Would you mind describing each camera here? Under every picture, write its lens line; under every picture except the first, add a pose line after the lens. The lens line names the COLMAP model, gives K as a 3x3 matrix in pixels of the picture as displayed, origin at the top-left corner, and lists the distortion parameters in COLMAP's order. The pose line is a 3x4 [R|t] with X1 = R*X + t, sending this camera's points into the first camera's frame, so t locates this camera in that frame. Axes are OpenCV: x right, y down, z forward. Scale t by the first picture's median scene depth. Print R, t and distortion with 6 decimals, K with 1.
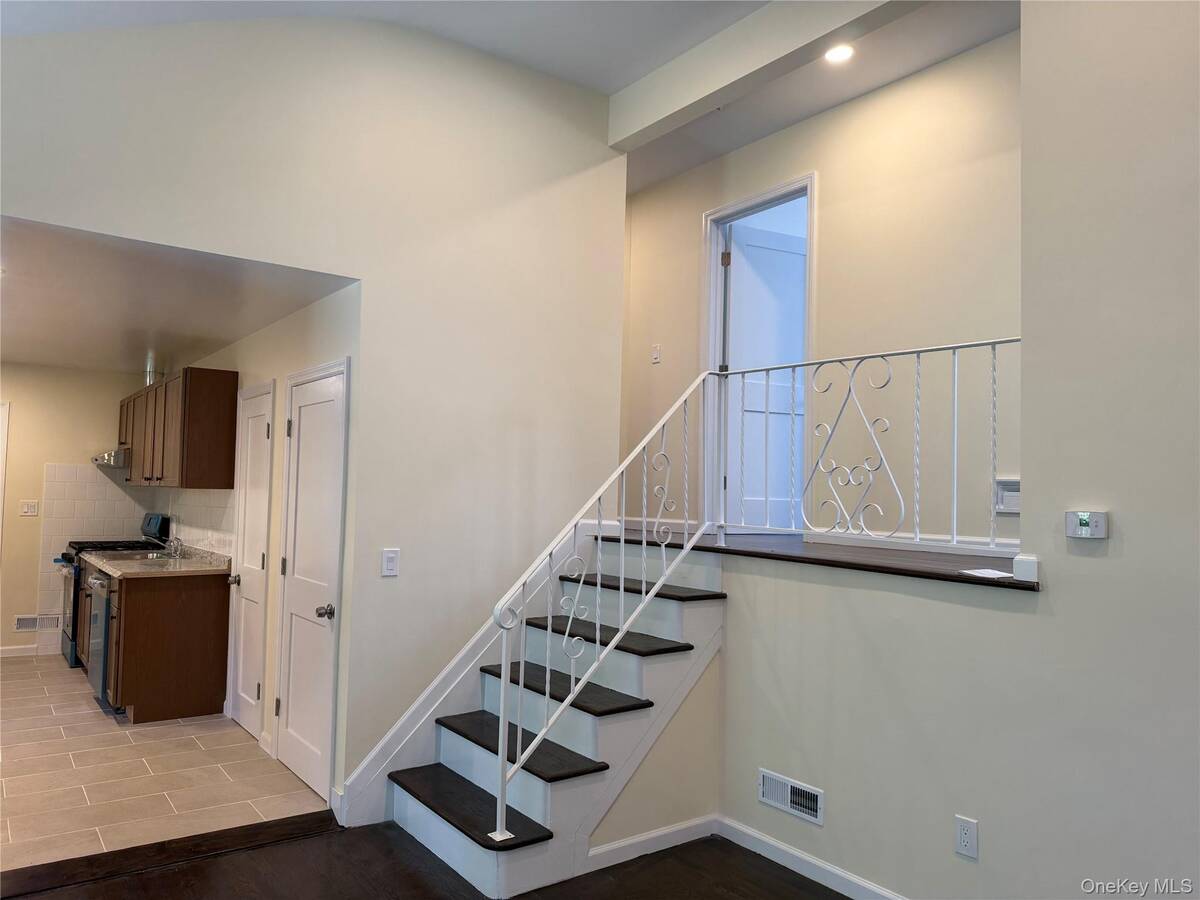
lens RADIAL K [[844.1, 0, 600.0], [0, 844.1, 450.0], [0, 0, 1]] dist [0.116391, -0.155468]
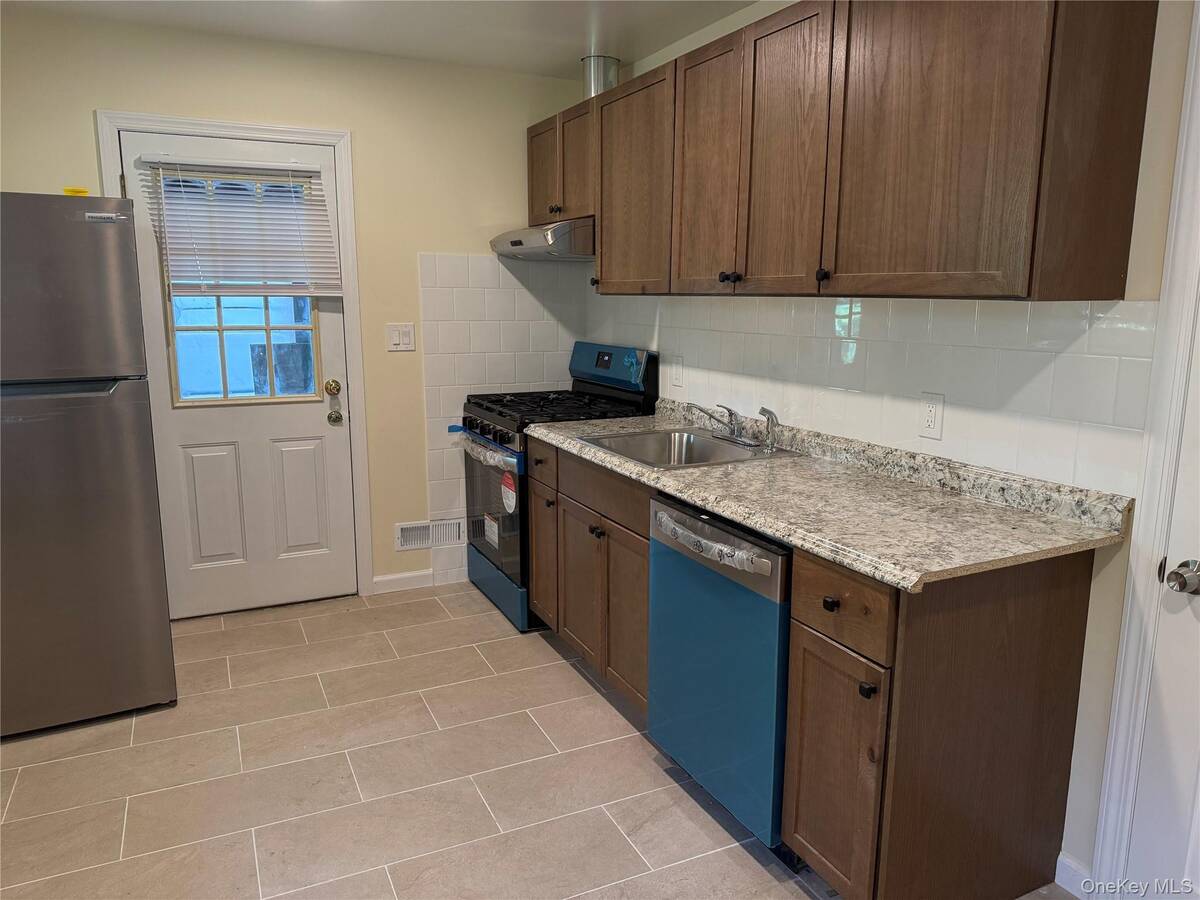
lens RADIAL K [[844.1, 0, 600.0], [0, 844.1, 450.0], [0, 0, 1]] dist [0.116391, -0.155468]
pose [[0.980759, 0.017749, -0.194416, -0.429223], [0.027818, 0.972991, 0.229162, 0.016074], [0.193232, -0.230161, 0.953775, 0.484486]]
